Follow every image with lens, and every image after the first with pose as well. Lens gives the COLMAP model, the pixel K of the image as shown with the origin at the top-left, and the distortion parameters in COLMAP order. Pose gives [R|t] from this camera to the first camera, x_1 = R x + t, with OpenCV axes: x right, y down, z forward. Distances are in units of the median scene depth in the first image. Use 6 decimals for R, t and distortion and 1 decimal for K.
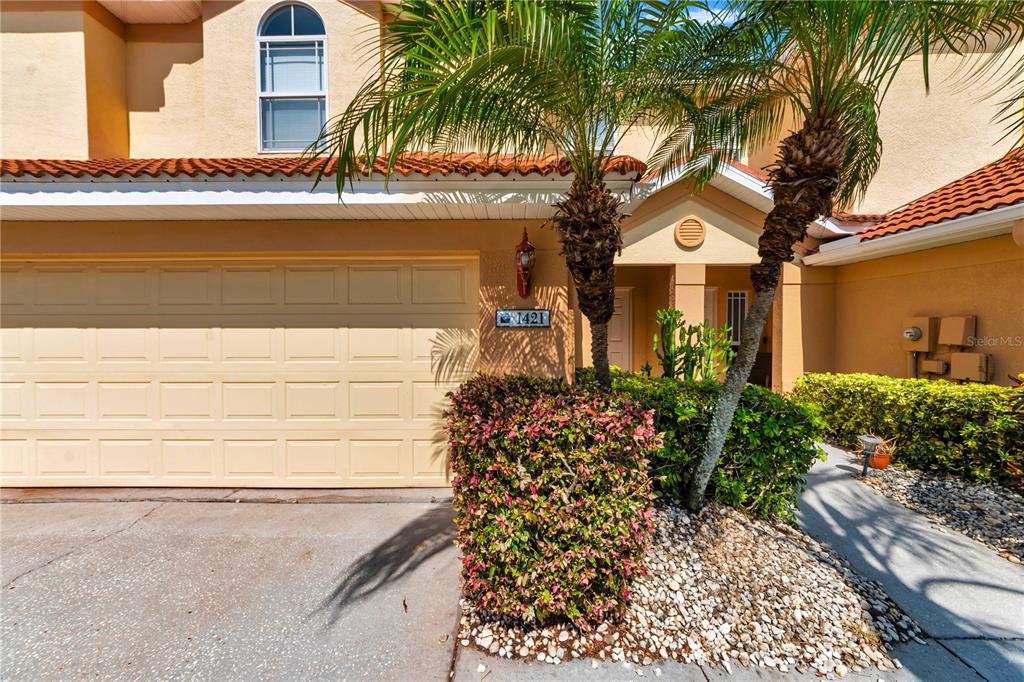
lens RADIAL K [[370.6, 0, 512.0], [0, 370.6, 341.0], [0, 0, 1]] dist [-0.002292, -0.000124]
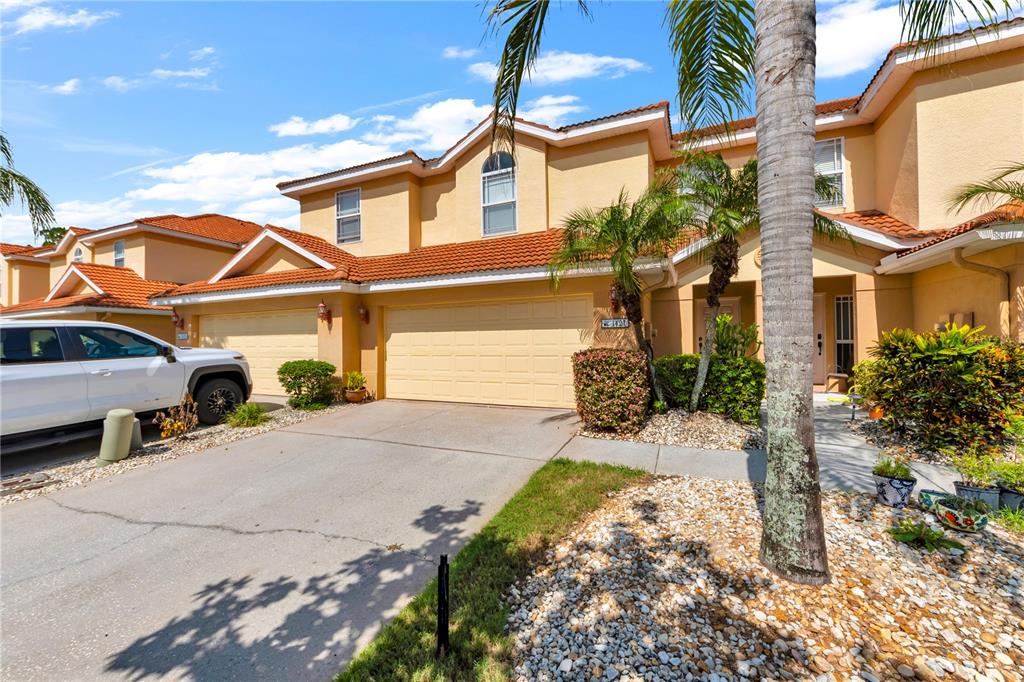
lens RADIAL K [[379.2, 0, 512.0], [0, 379.2, 341.0], [0, 0, 1]] dist [-0.001215, -0.000254]
pose [[0.915421, -0.008183, -0.402415, 0.277440], [-0.003083, 0.999621, -0.027339, 0.075104], [0.402486, 0.026268, 0.915049, -0.893120]]
